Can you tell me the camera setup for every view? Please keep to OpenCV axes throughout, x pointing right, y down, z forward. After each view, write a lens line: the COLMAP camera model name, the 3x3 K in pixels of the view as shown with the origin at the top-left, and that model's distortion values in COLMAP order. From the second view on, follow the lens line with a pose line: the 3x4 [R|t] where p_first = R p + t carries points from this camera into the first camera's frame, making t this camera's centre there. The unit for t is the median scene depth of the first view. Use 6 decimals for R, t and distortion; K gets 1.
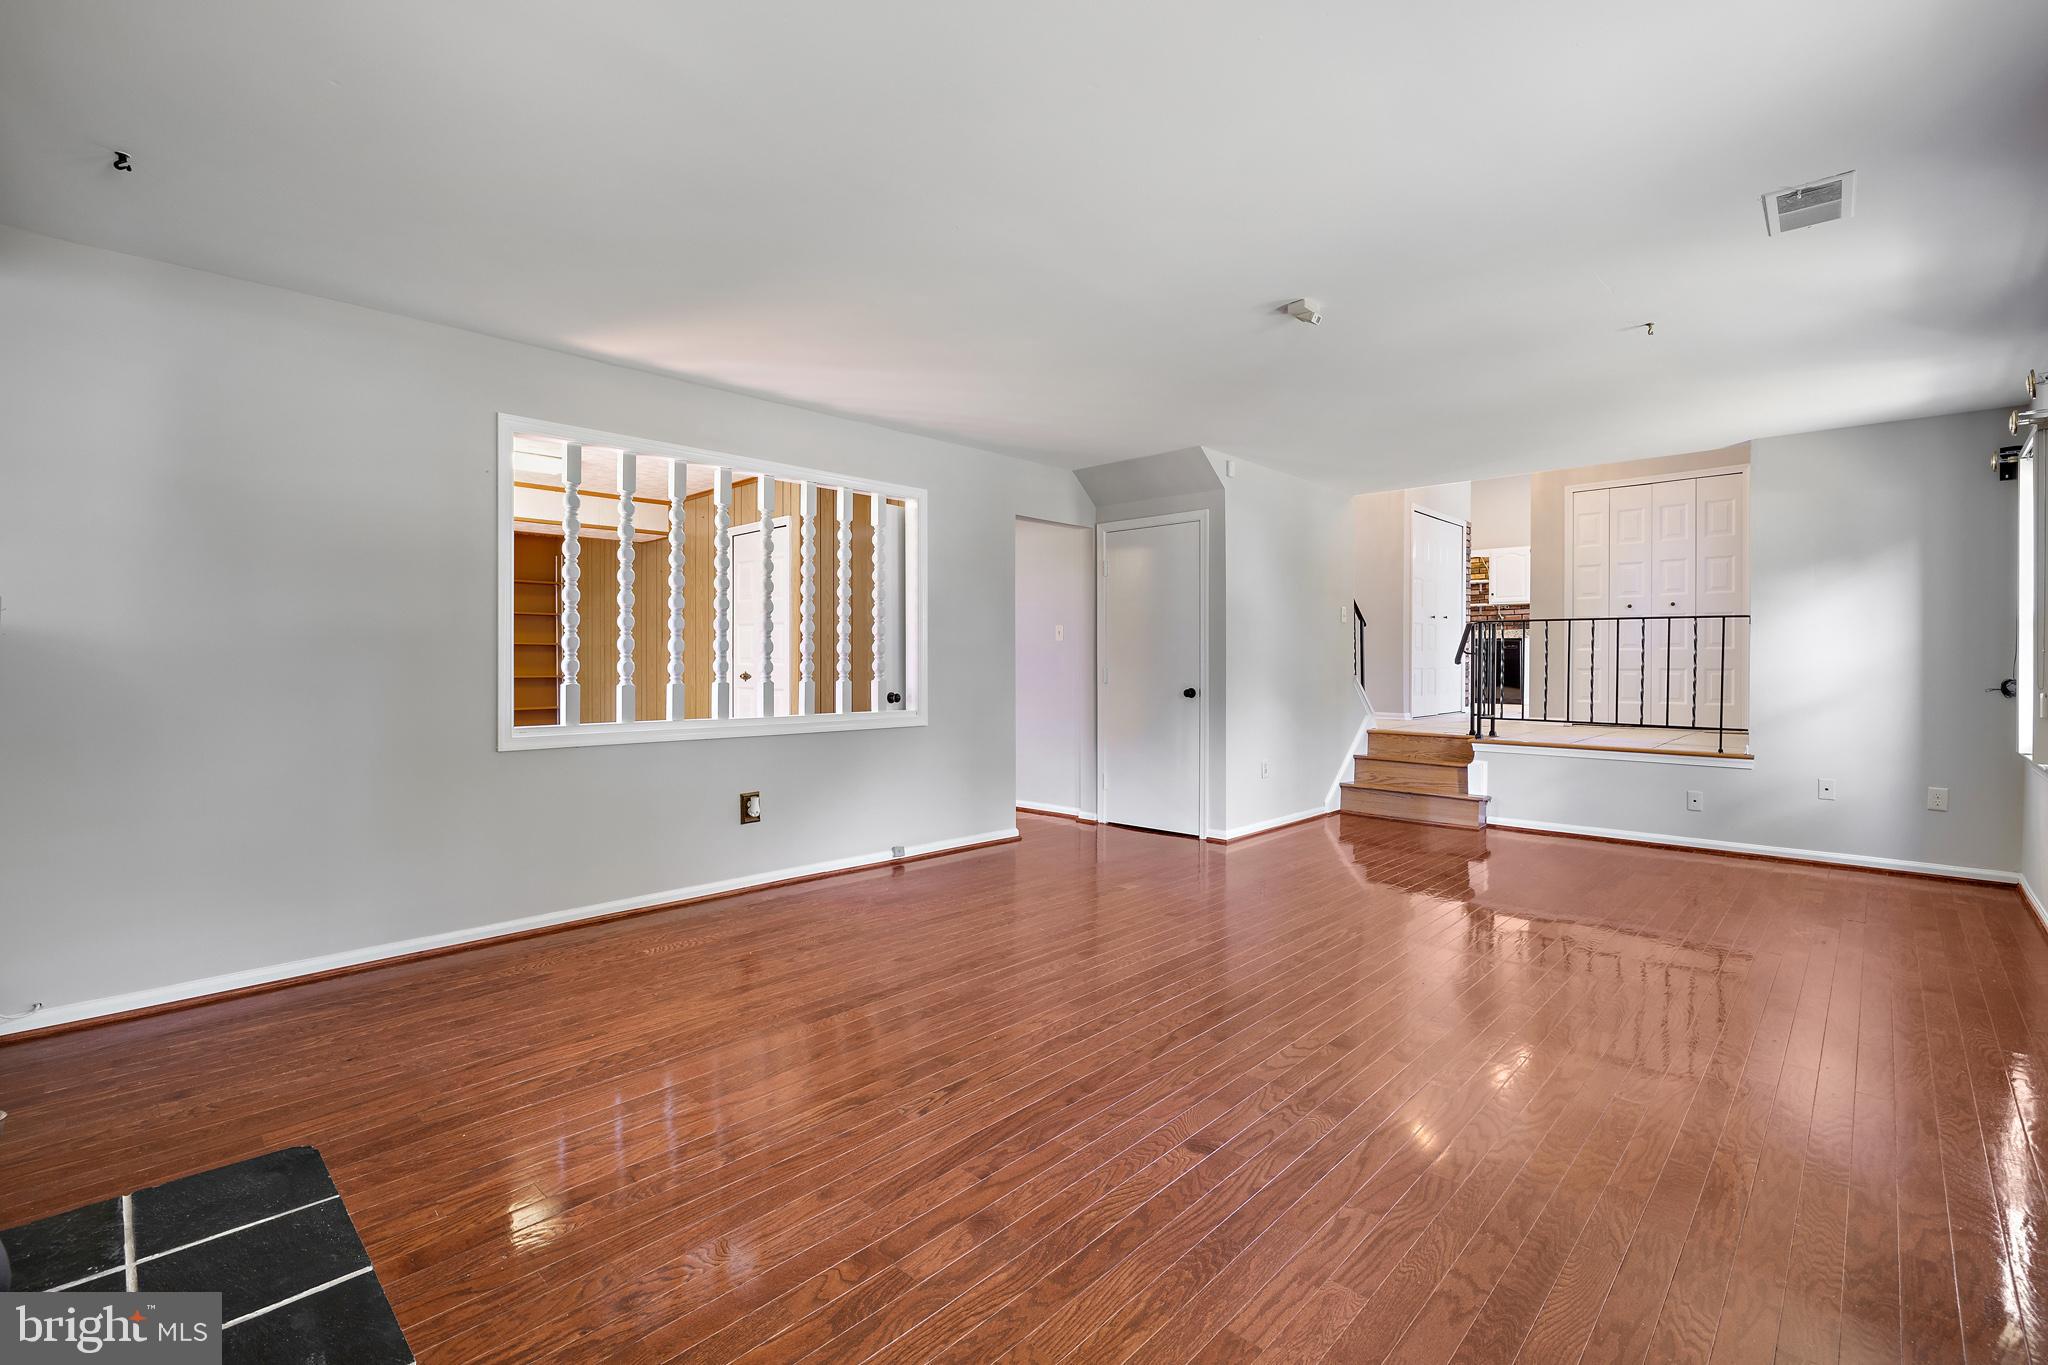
lens RADIAL K [[898.2, 0, 1033.8], [0, 898.2, 681.8], [0, 0, 1]] dist [-0.005058, -0.000125]
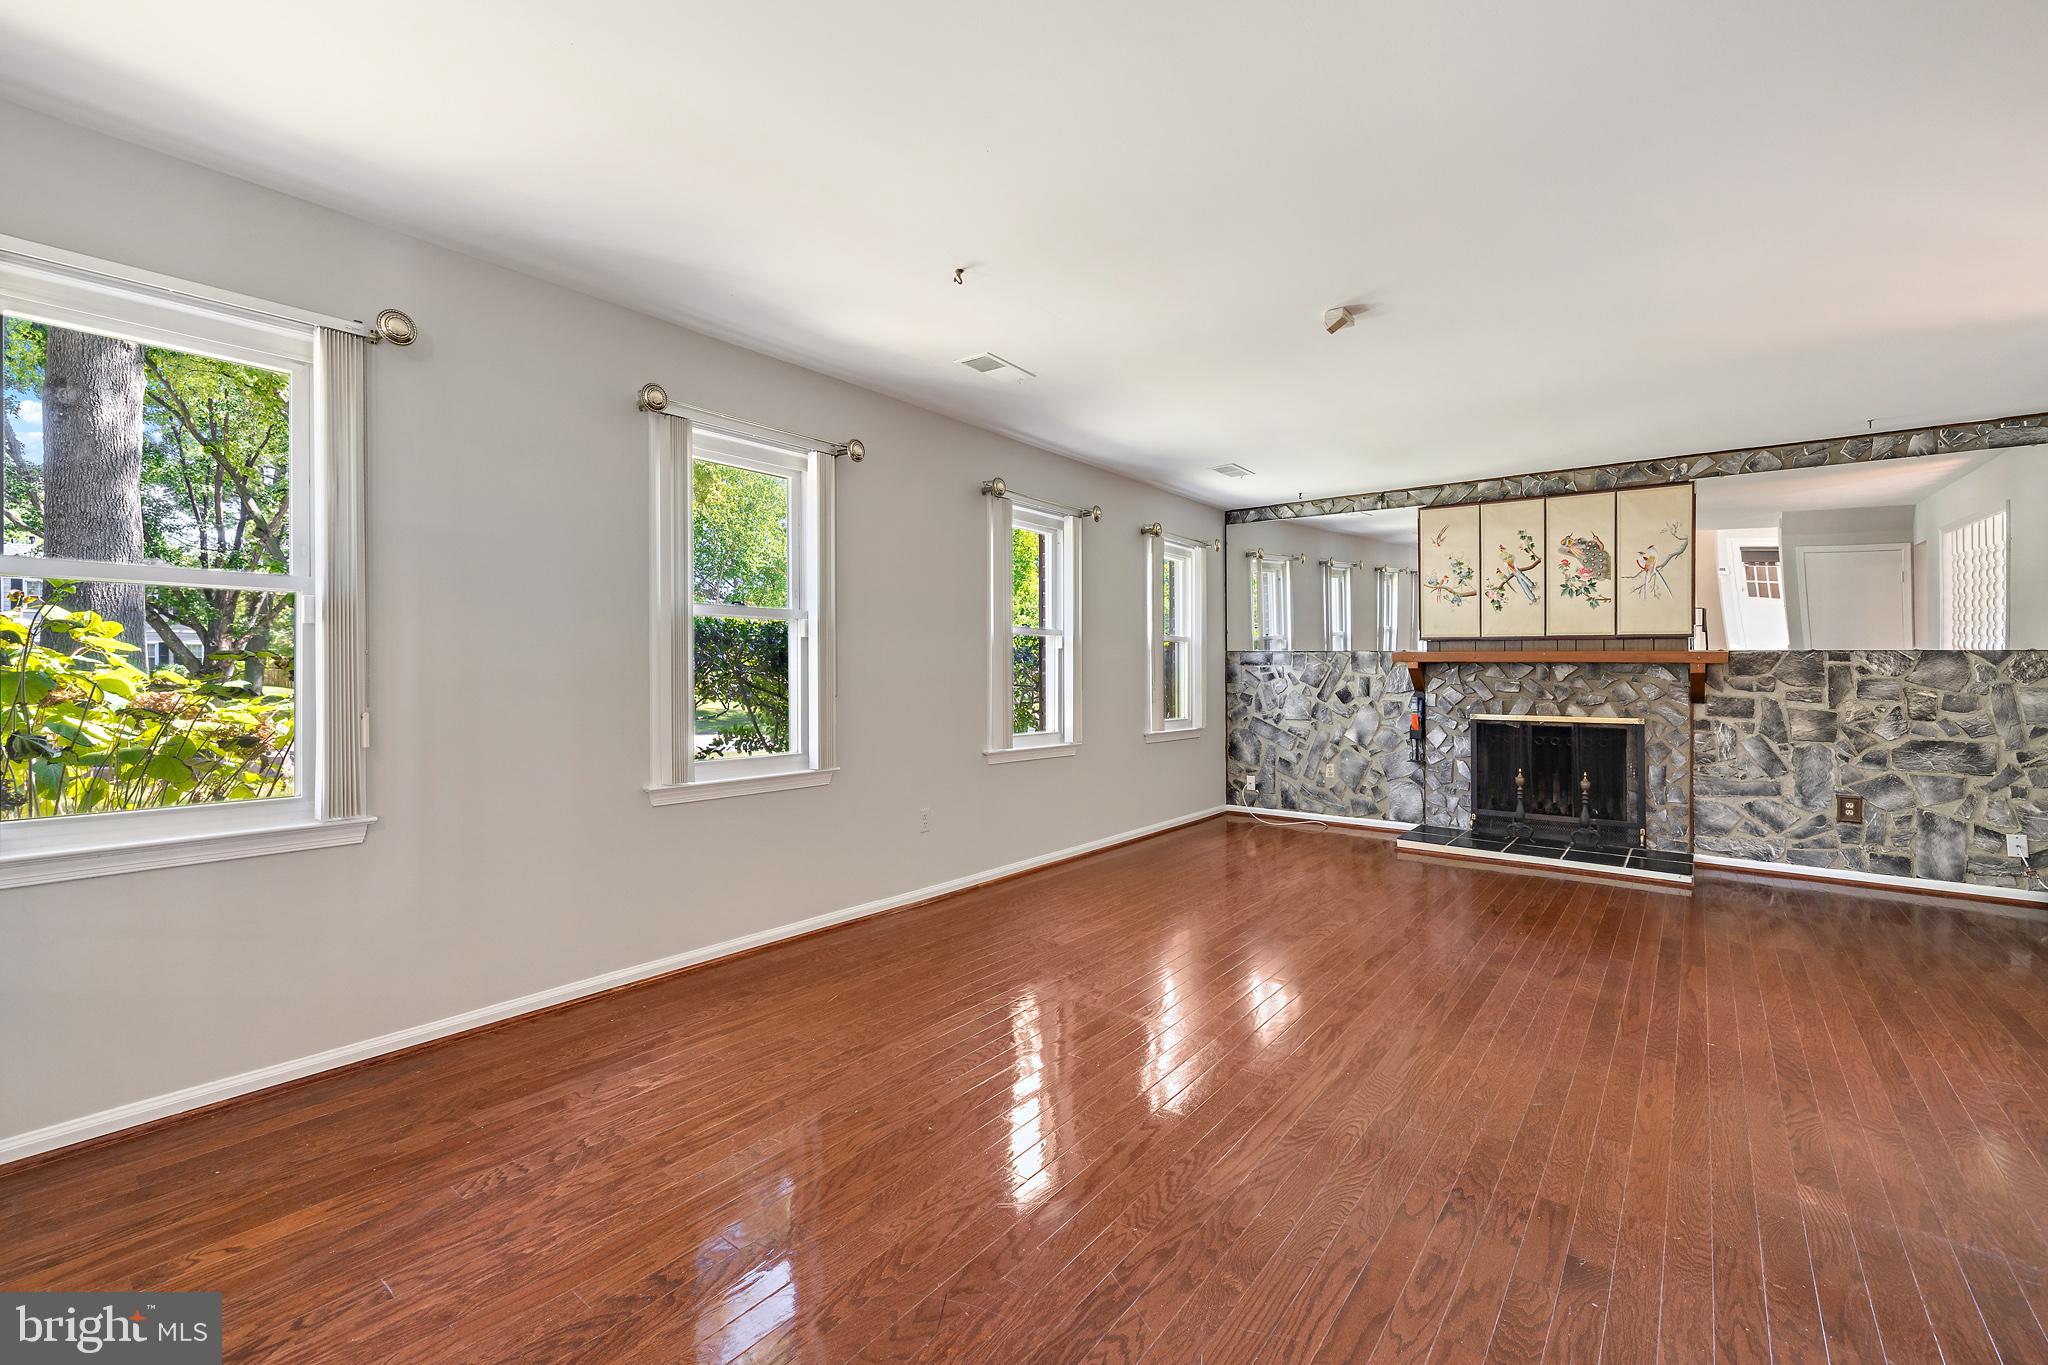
lens RADIAL K [[851.8, 0, 1026.3], [0, 851.8, 654.4], [0, 0, 1]] dist [0.001027, -0.000690]
pose [[-0.996235, -0.012015, -0.085856, 0.471565], [-0.012858, 0.999874, 0.009277, -0.032028], [0.085734, 0.010346, -0.996264, 1.226822]]
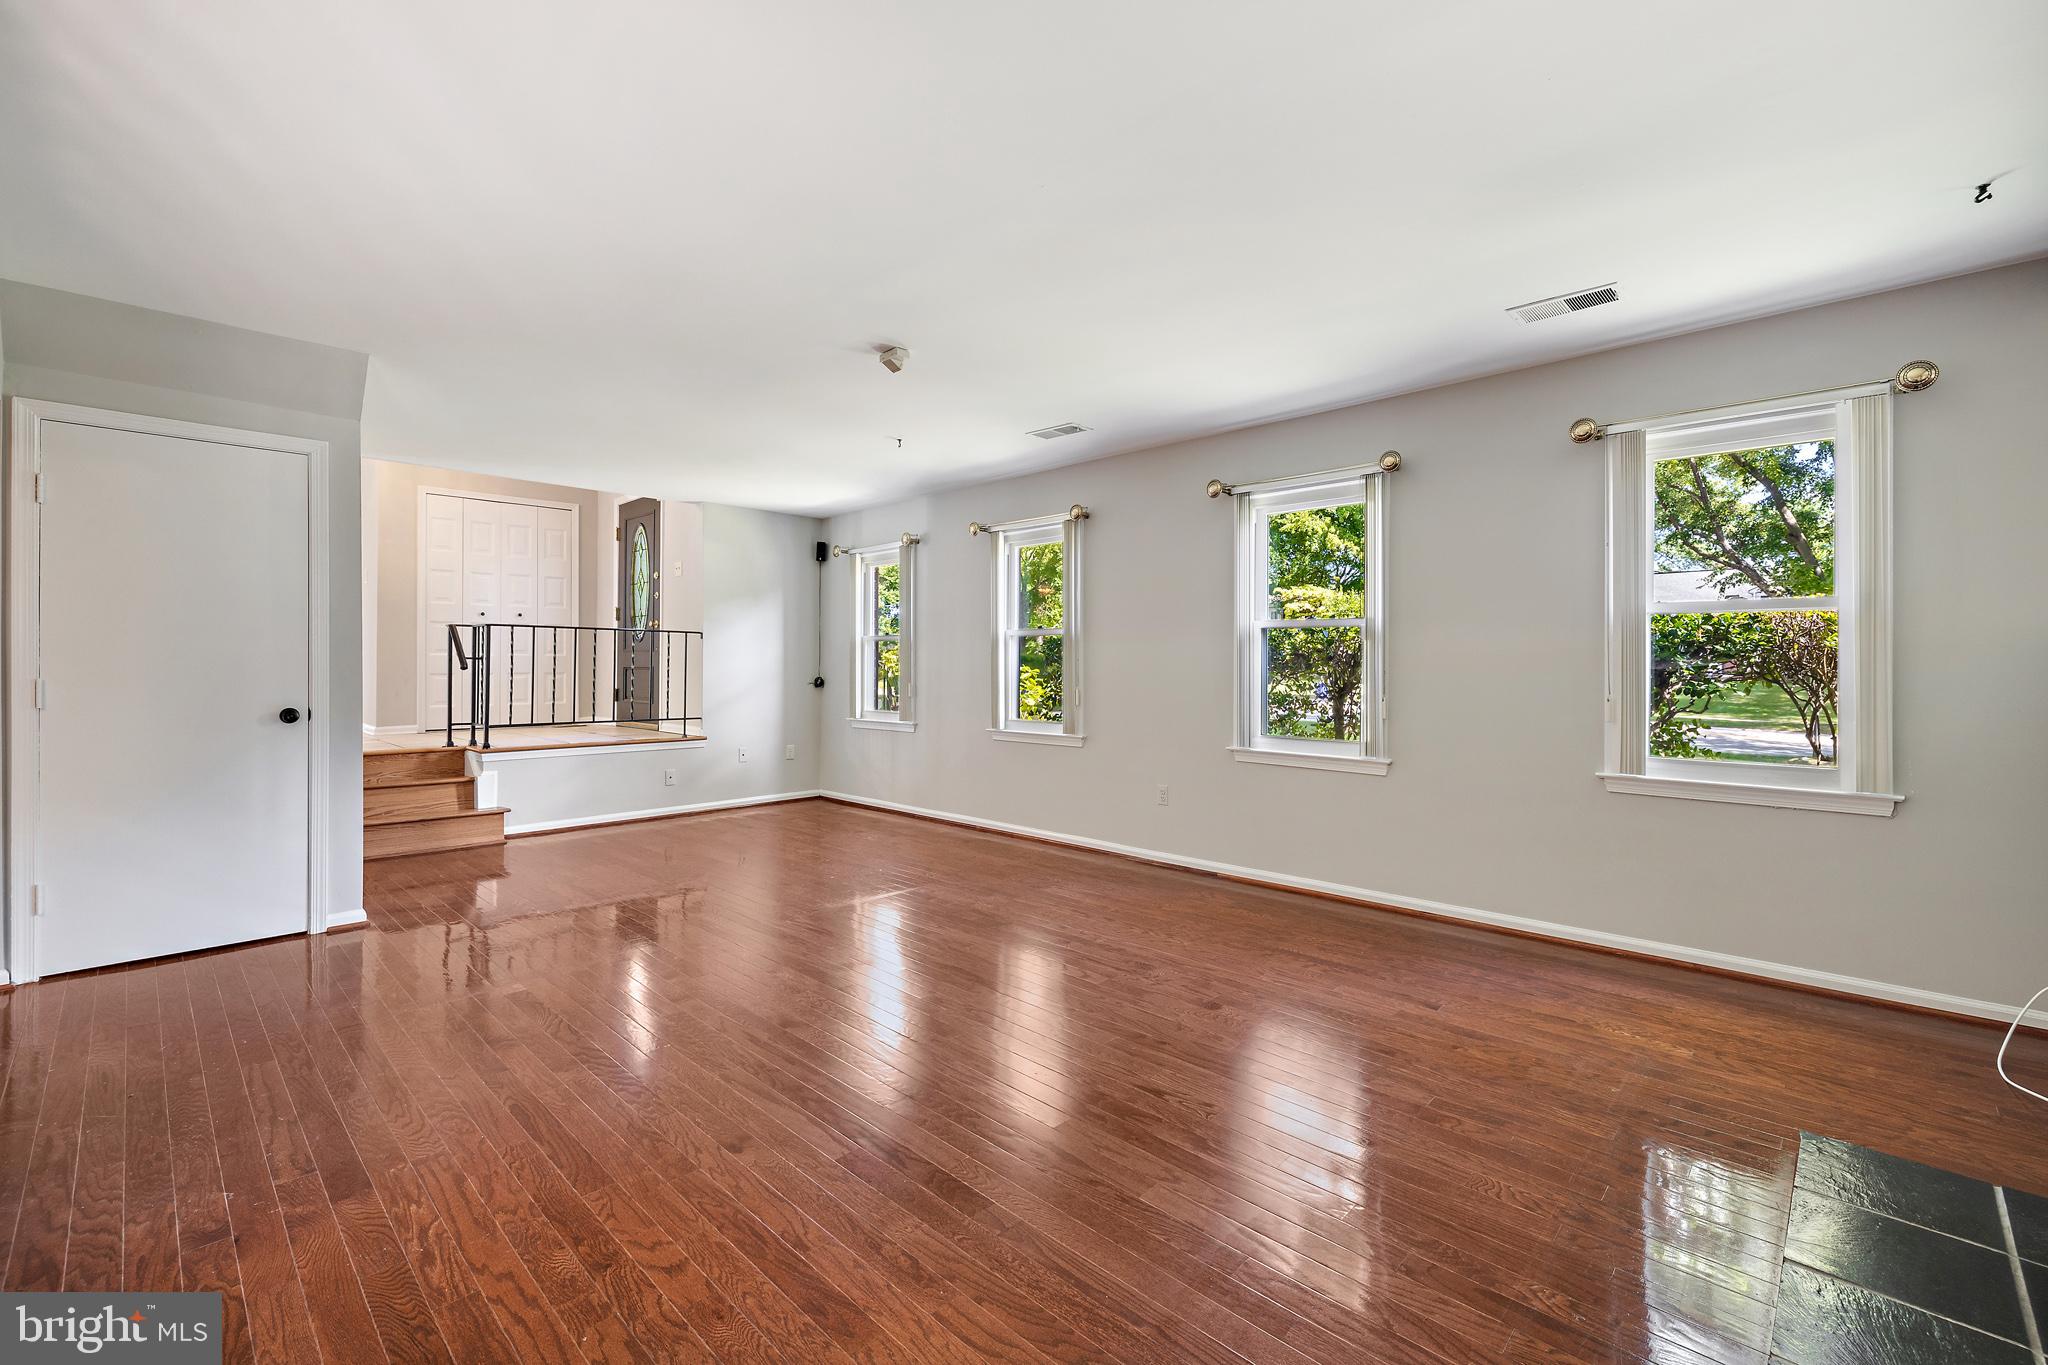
lens RADIAL K [[851.8, 0, 1022.6], [0, 851.8, 664.3], [0, 0, 1]] dist [0.001027, -0.000690]
pose [[0.024049, 0.001280, 0.999710, -0.490124], [0.023201, 0.999729, -0.001838, -0.012742], [-0.999442, 0.023239, 0.024013, 0.522051]]
